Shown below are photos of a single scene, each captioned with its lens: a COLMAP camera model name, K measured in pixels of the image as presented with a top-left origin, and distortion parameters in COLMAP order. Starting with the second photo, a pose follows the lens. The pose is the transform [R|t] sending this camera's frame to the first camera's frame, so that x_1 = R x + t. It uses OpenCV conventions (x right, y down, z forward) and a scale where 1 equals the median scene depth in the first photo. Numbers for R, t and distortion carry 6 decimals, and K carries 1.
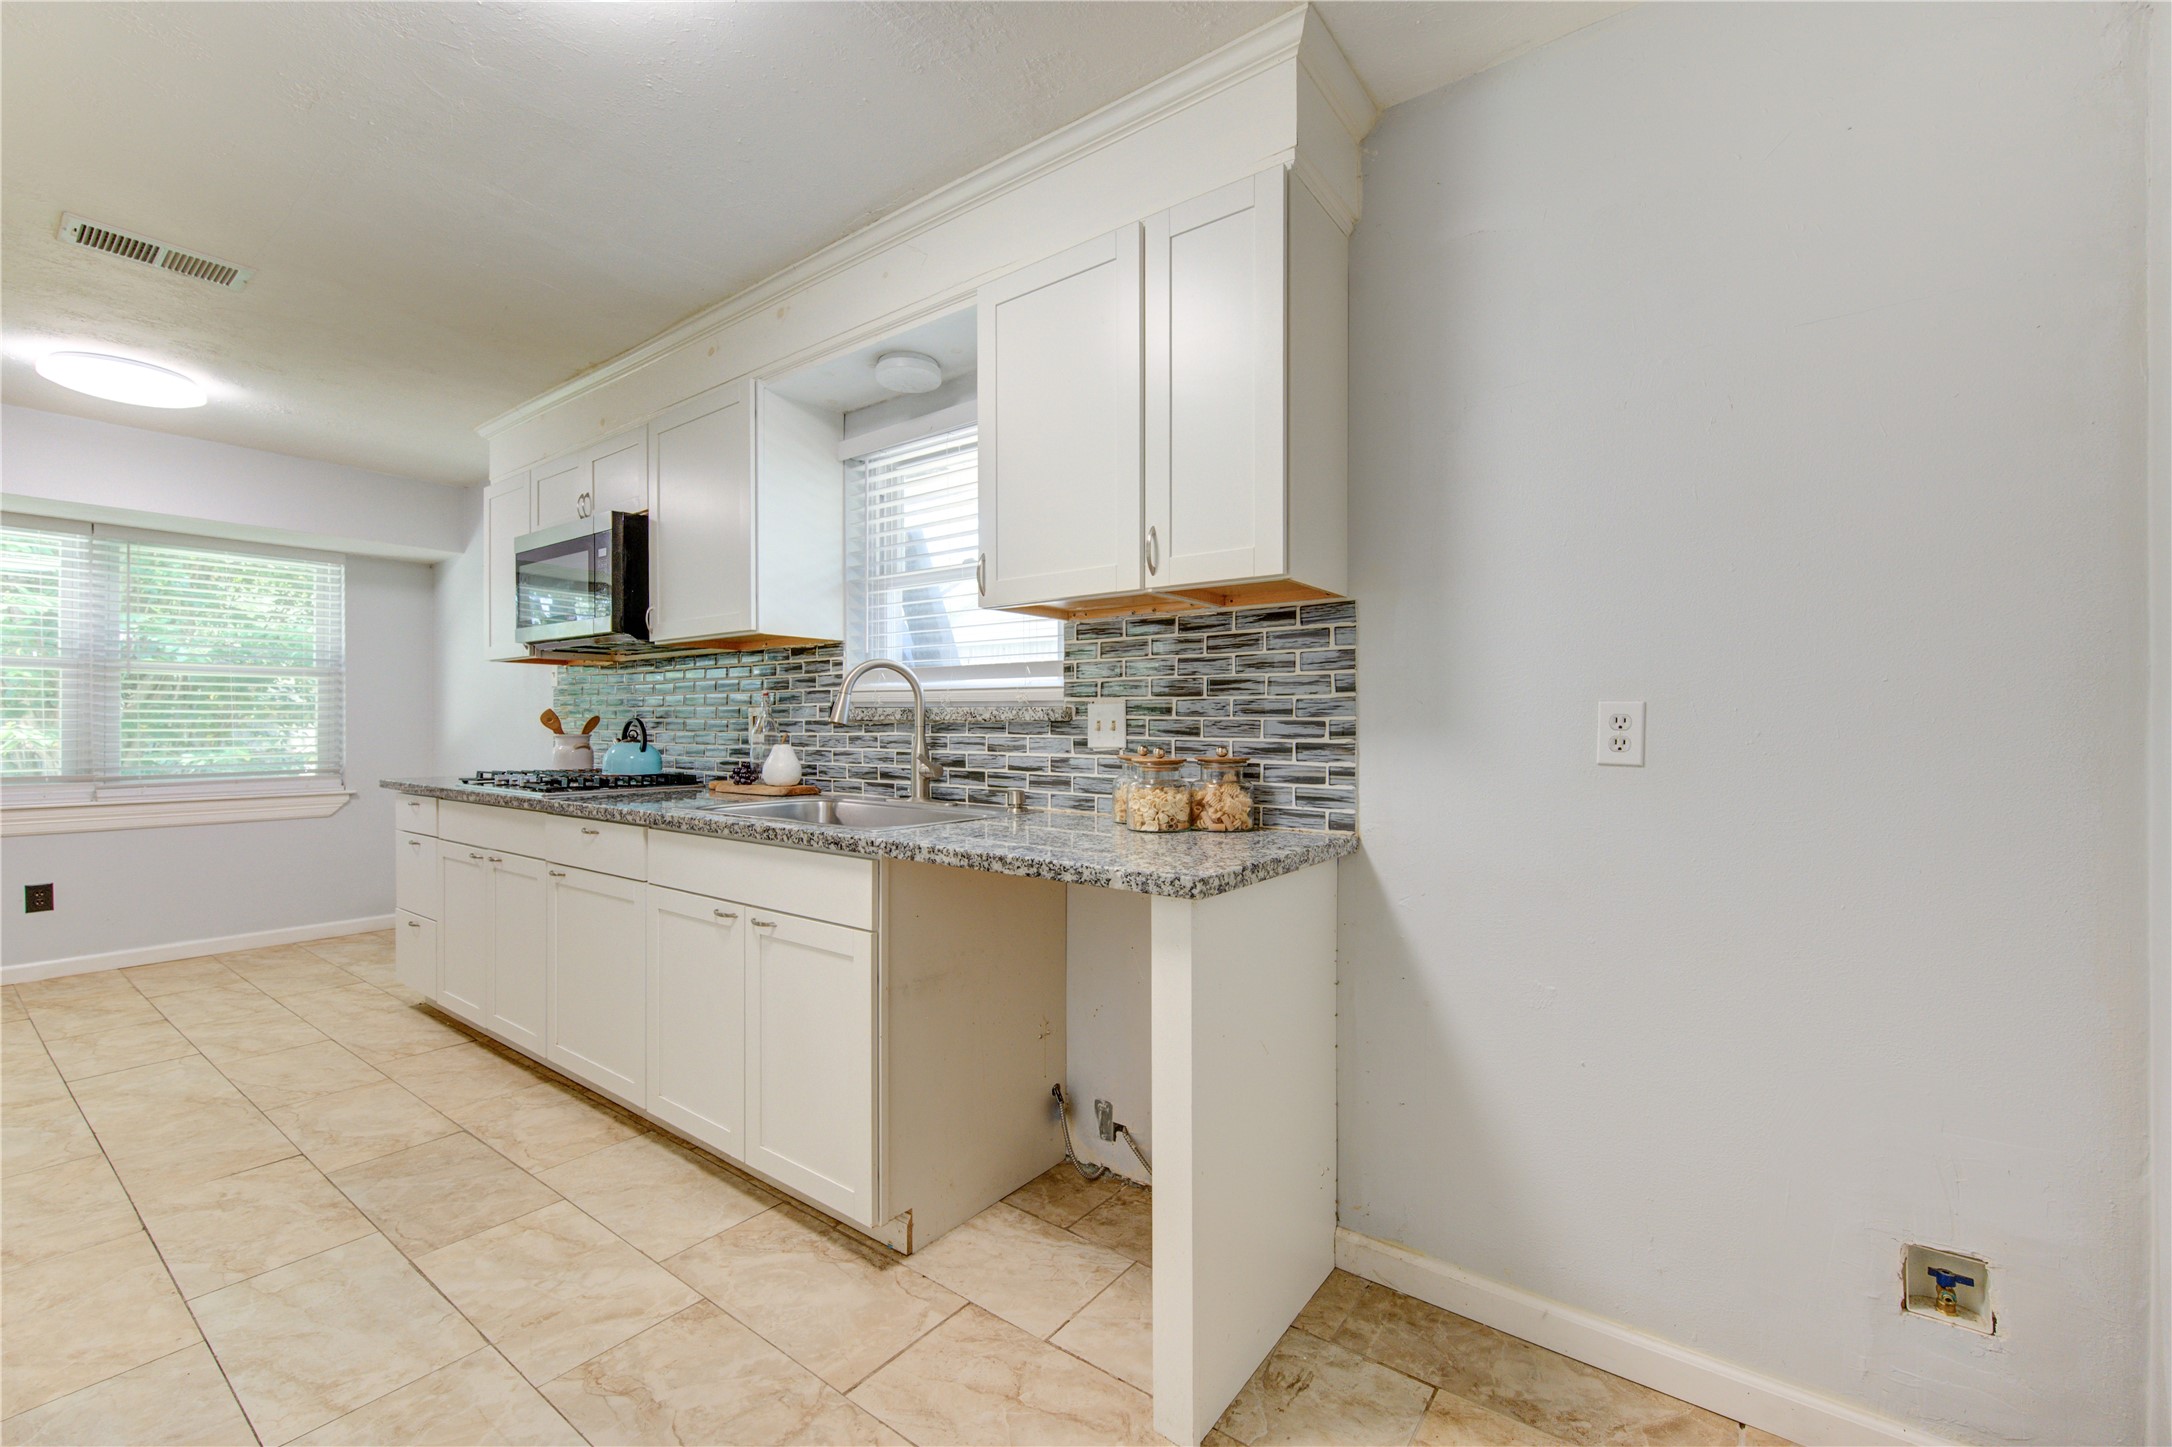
lens RADIAL K [[840.3, 0, 1103.1], [0, 840.3, 740.6], [0, 0, 1]] dist [-0.000091, -0.003919]
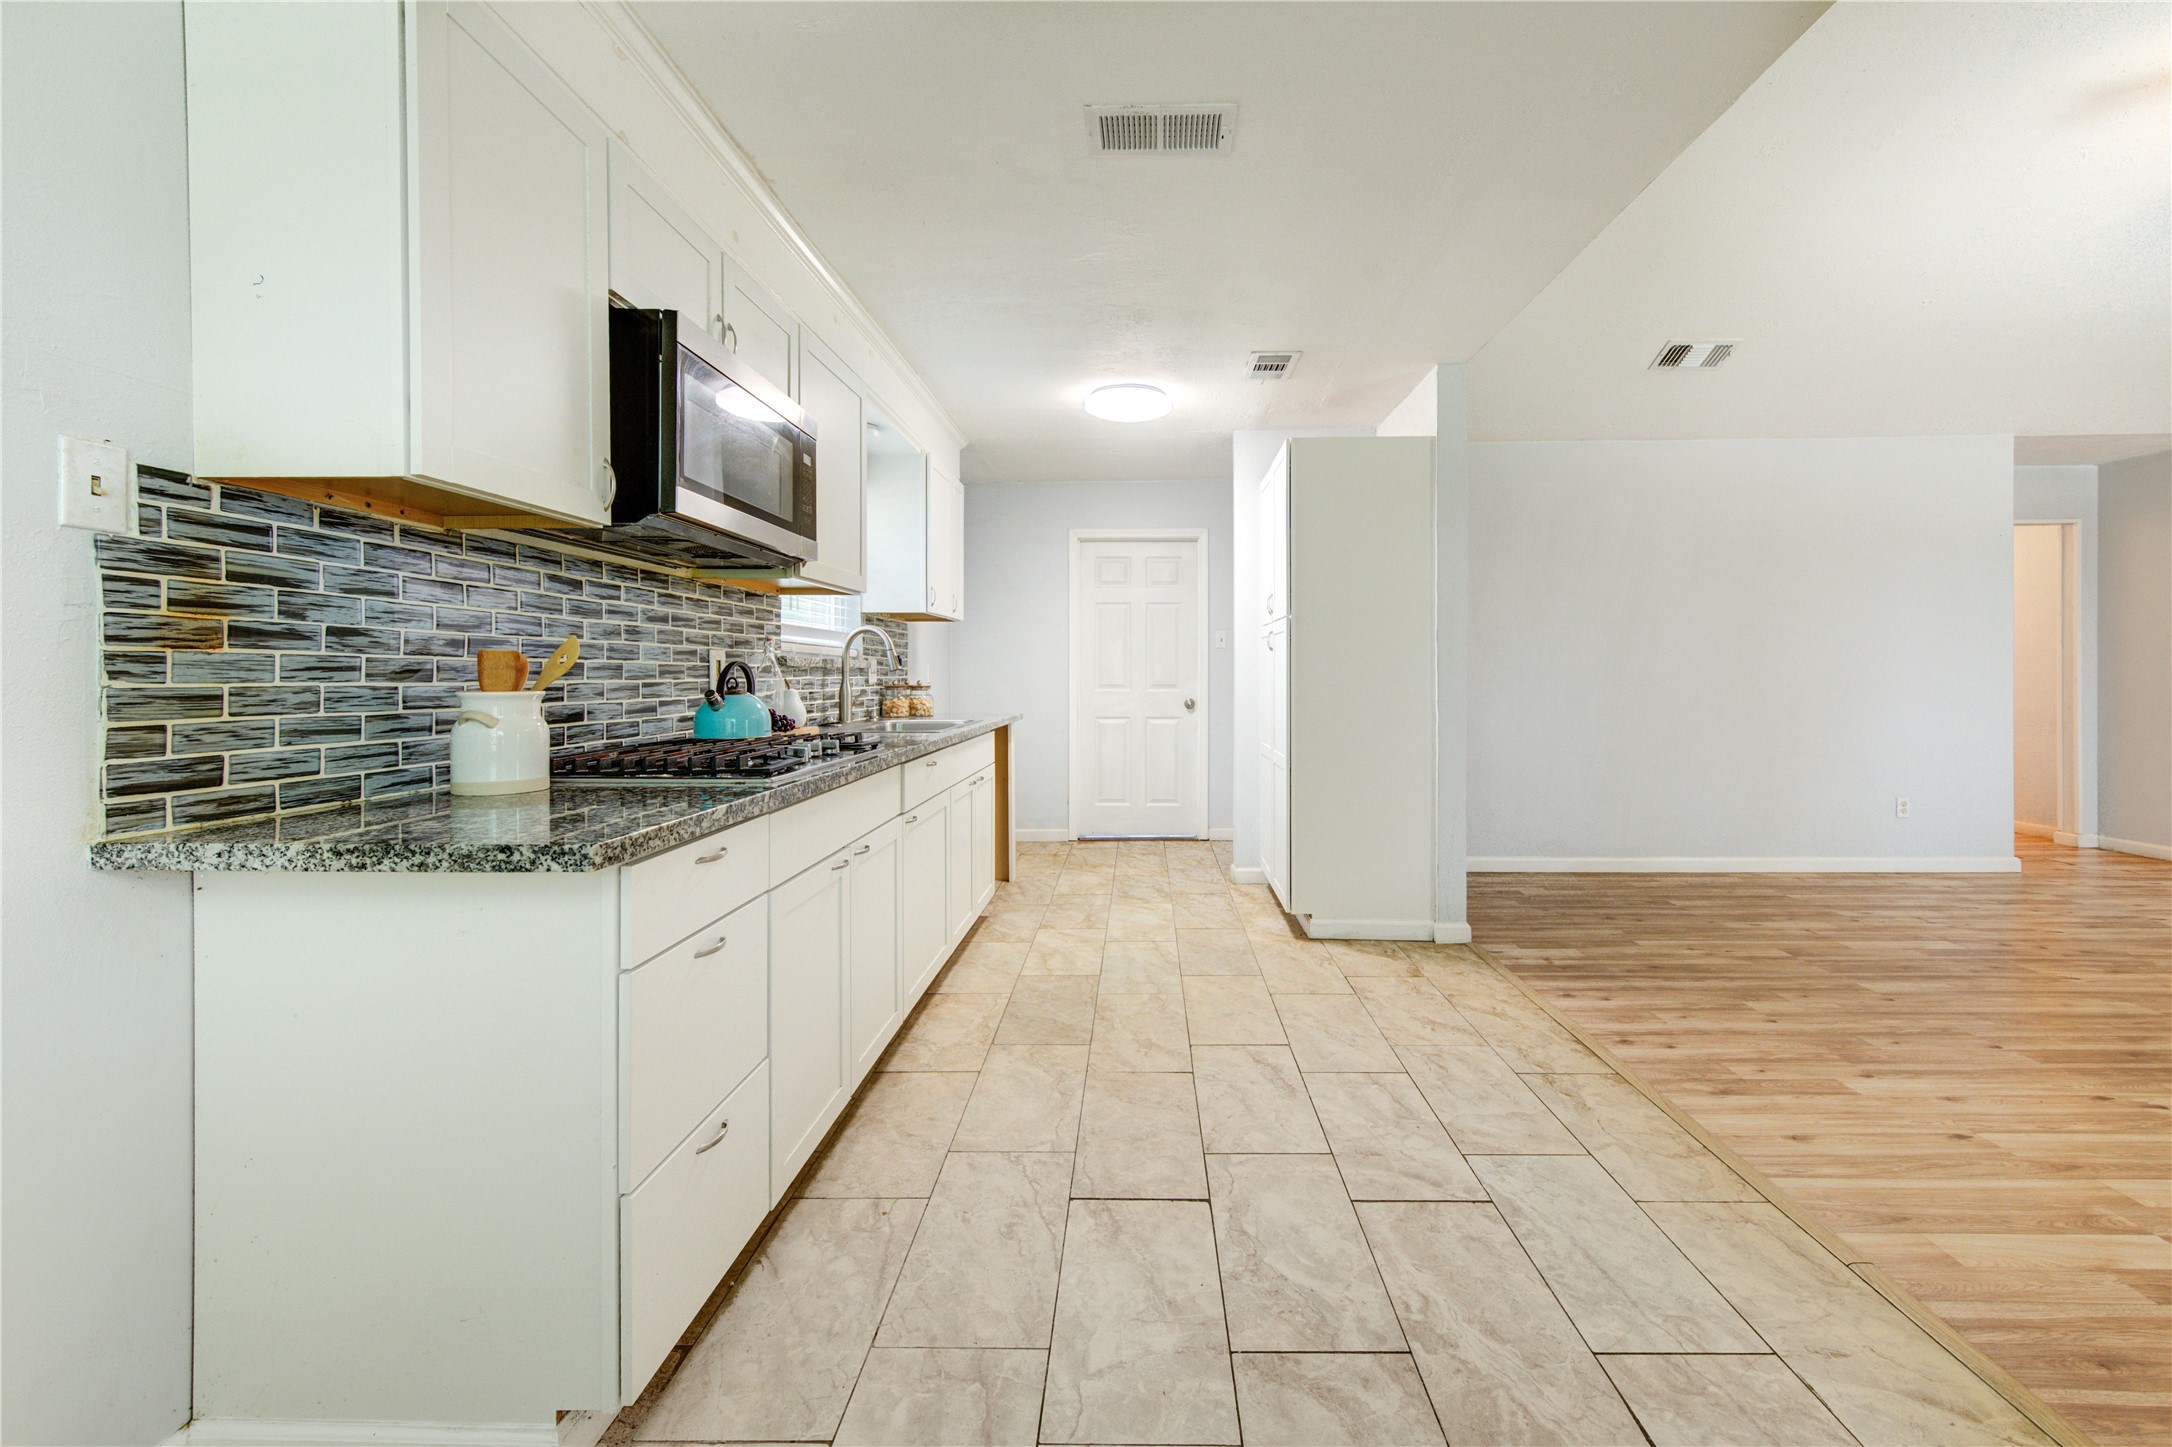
lens RADIAL K [[880.9, 0, 1127.5], [0, 880.9, 676.0], [0, 0, 1]] dist [0.001104, -0.000278]
pose [[-0.547522, -0.010786, 0.836721, -1.772451], [0.005208, 0.999854, 0.016297, -0.032255], [-0.836775, 0.013281, -0.547386, 1.440389]]
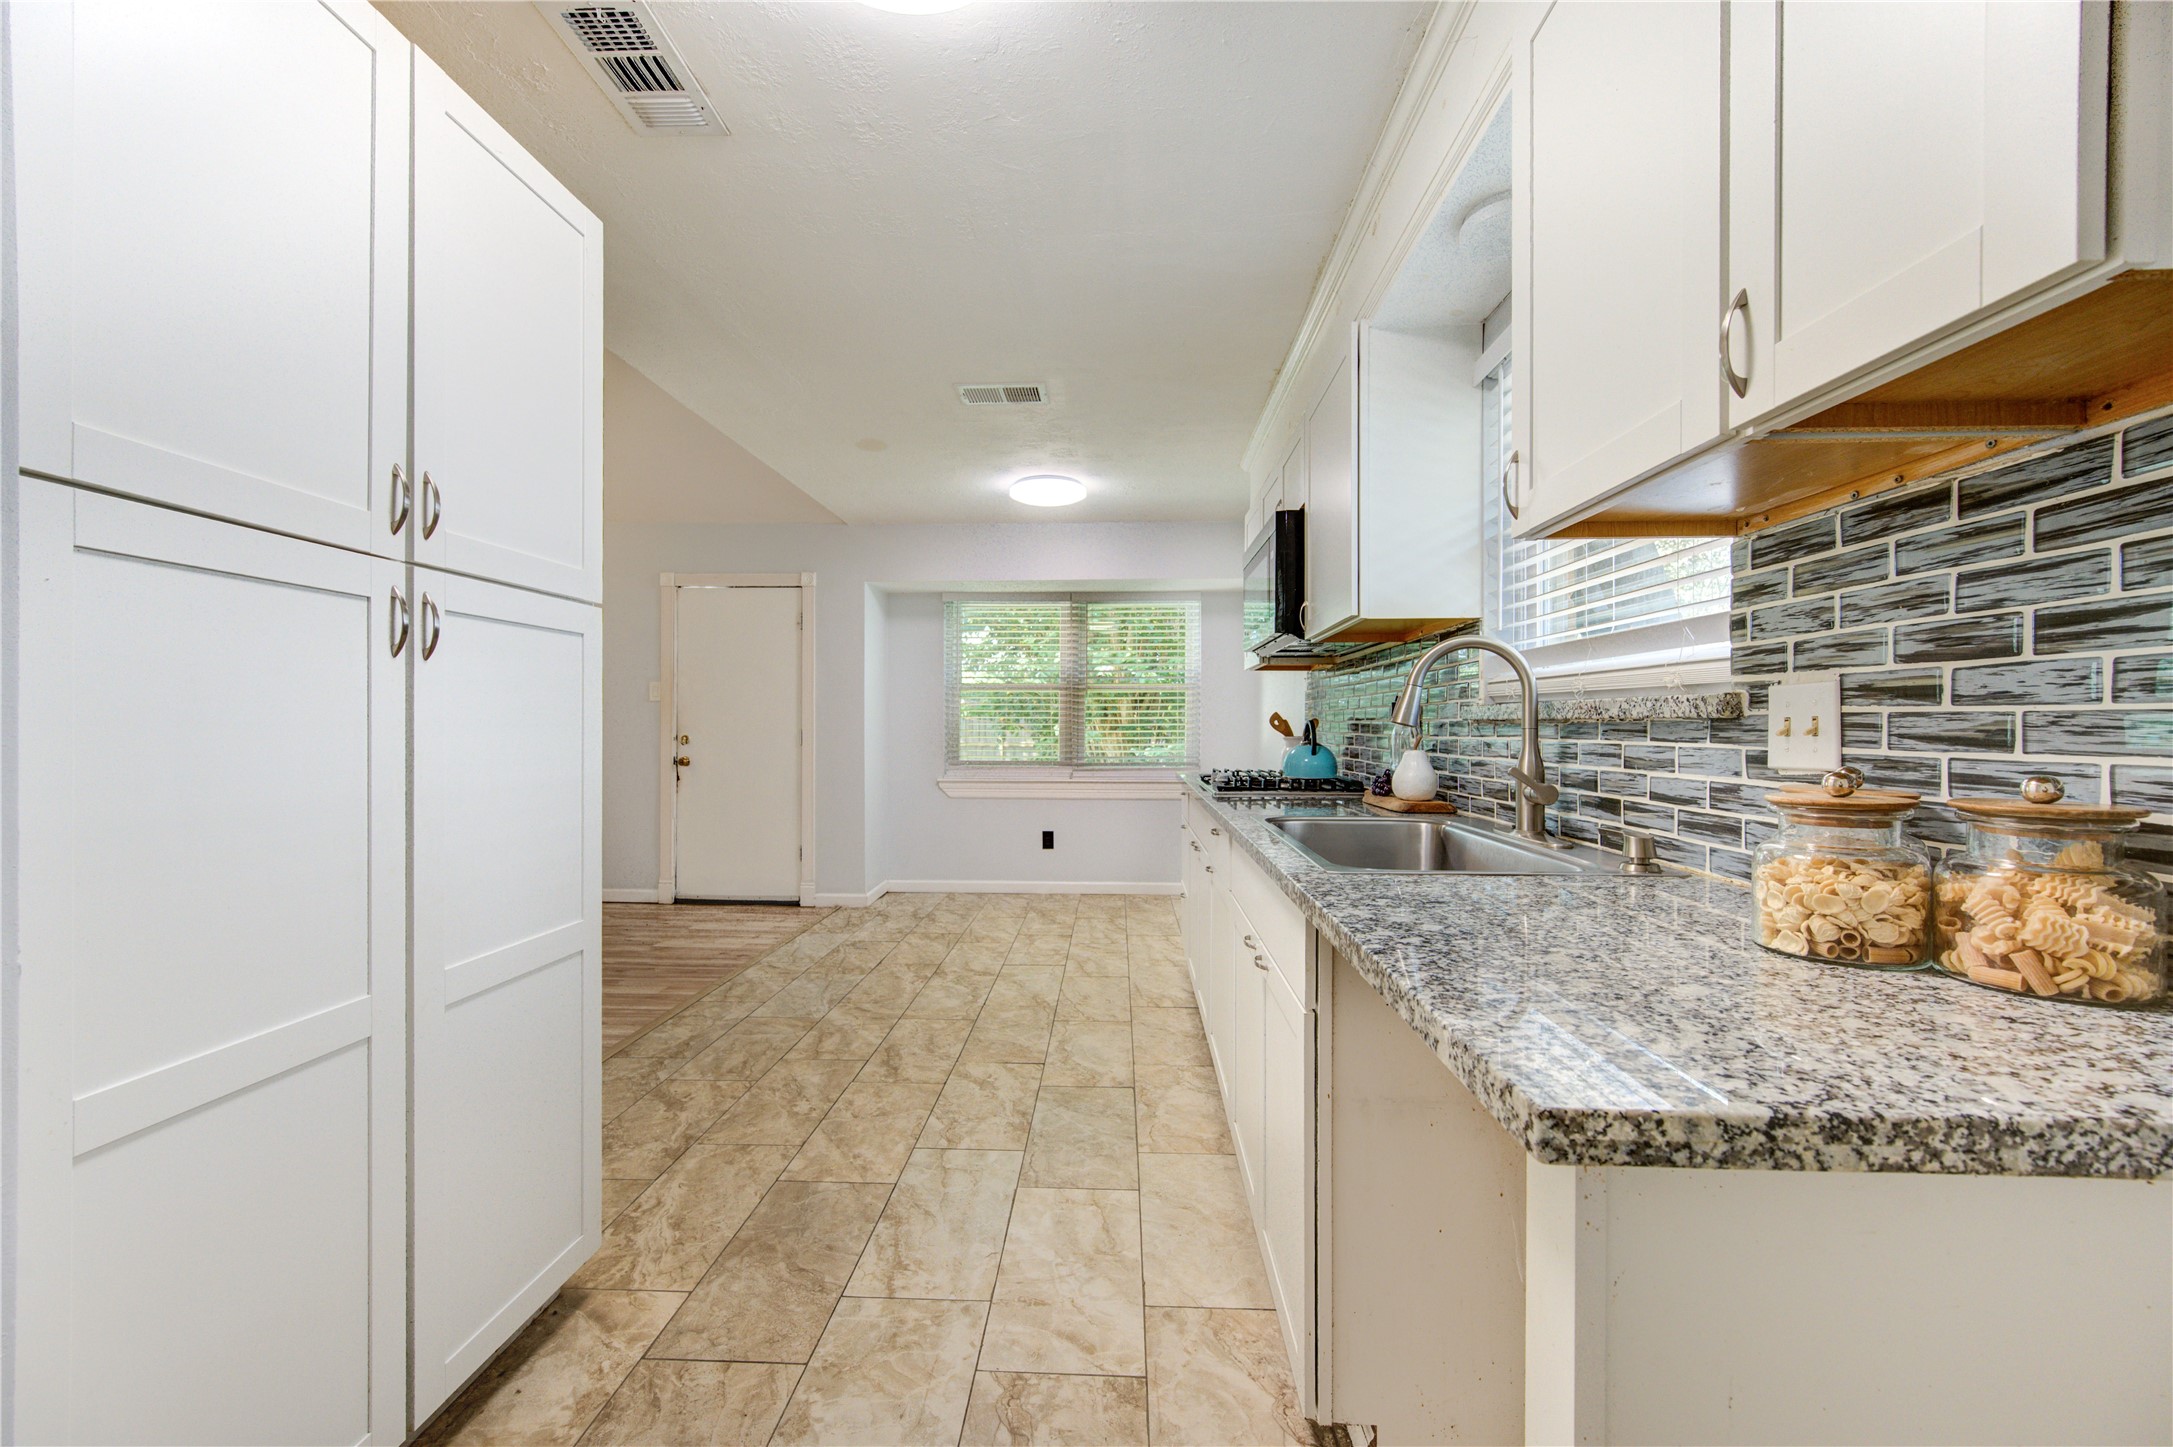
lens RADIAL K [[865.3, 0, 1088.5], [0, 865.3, 729.4], [0, 0, 1]] dist [0.000774, 0.000037]
pose [[0.530870, -0.005348, -0.847436, 0.197969], [-0.004512, 0.999948, -0.009136, -0.008285], [0.847441, 0.008674, 0.530818, 0.313127]]
